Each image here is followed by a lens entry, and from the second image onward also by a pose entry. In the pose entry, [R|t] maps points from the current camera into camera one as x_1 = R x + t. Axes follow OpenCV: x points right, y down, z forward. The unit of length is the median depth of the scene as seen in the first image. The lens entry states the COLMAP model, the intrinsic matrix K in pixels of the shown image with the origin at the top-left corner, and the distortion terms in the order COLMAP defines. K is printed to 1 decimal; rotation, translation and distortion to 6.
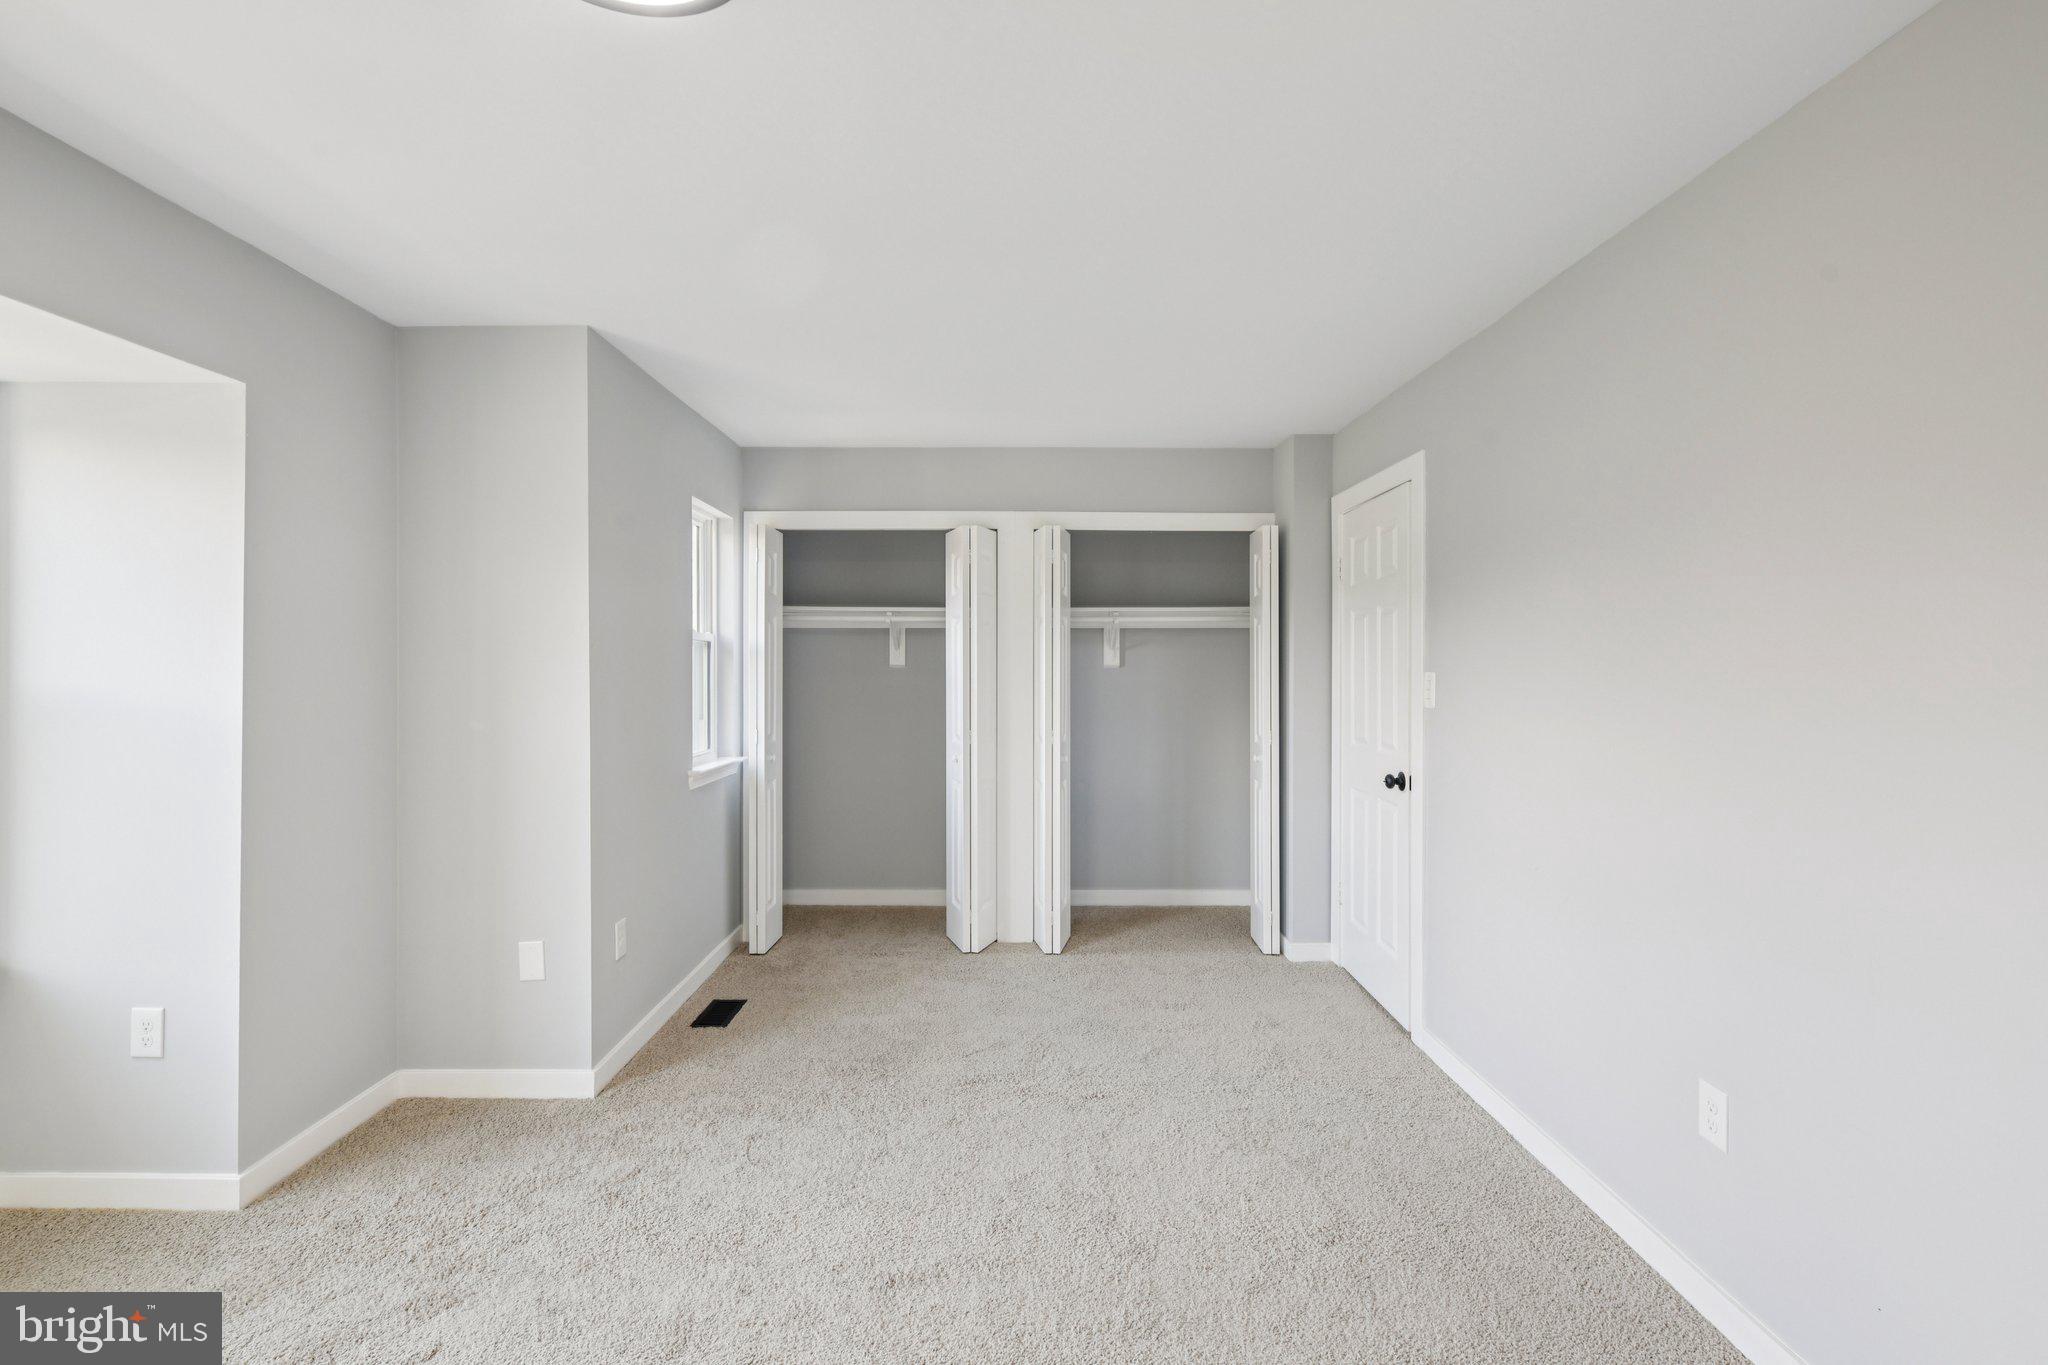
lens RADIAL K [[906.0, 0, 1016.8], [0, 906.0, 673.3], [0, 0, 1]] dist [0.002897, -0.002131]
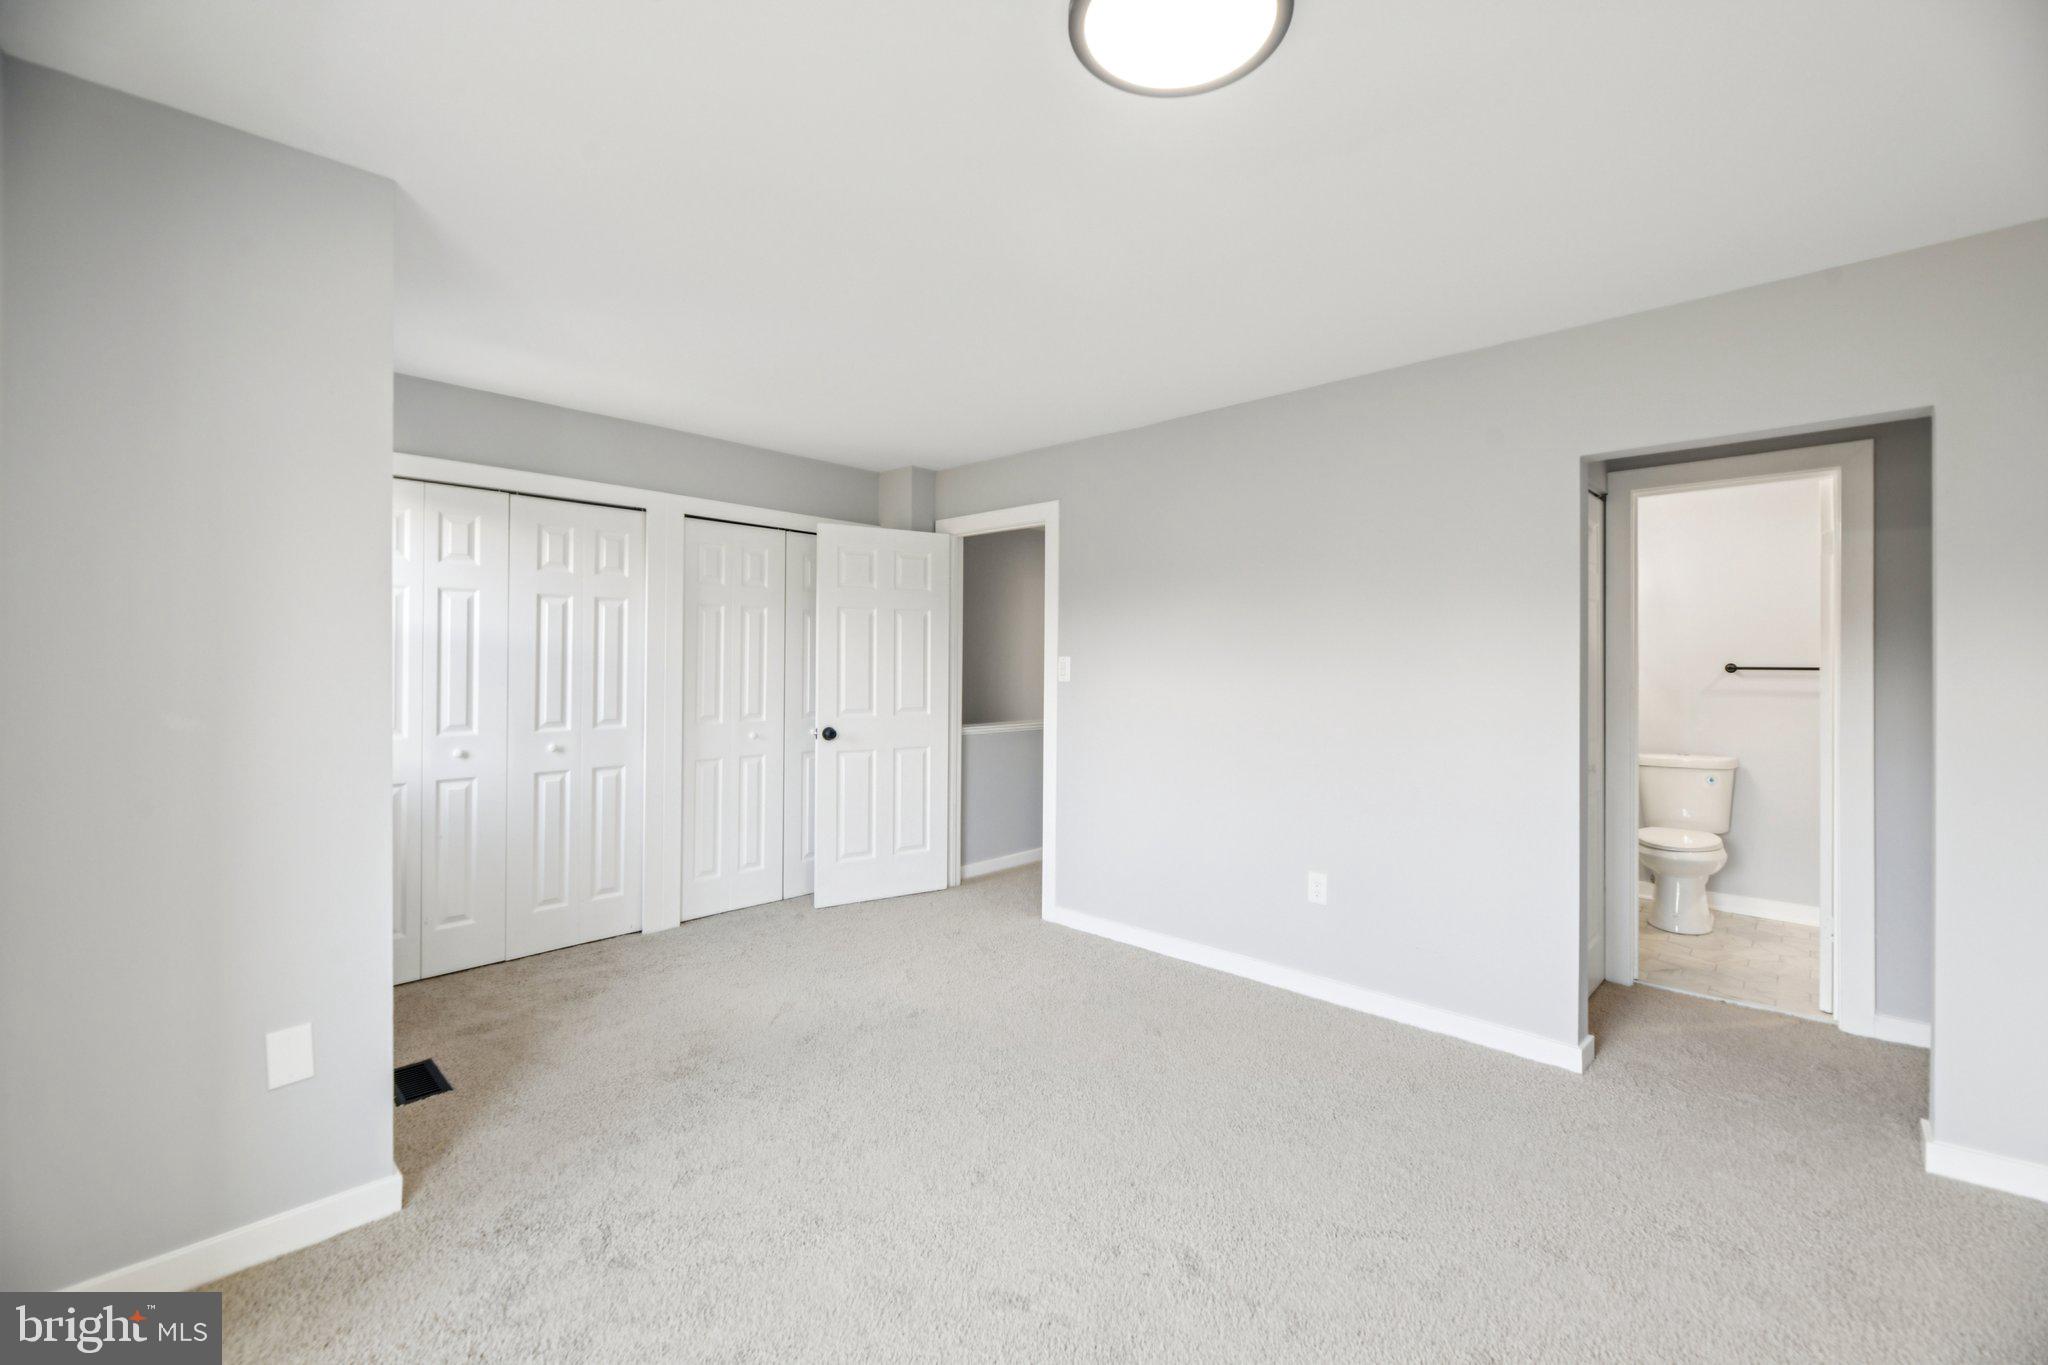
lens RADIAL K [[817.4, 0, 1025.4], [0, 817.4, 666.4], [0, 0, 1]] dist [0.008708, -0.002636]
pose [[0.707296, 0.000203, 0.706918, -0.598627], [0.000601, 0.999999, -0.000889, 0.018123], [-0.706918, 0.001054, 0.707295, 0.154290]]
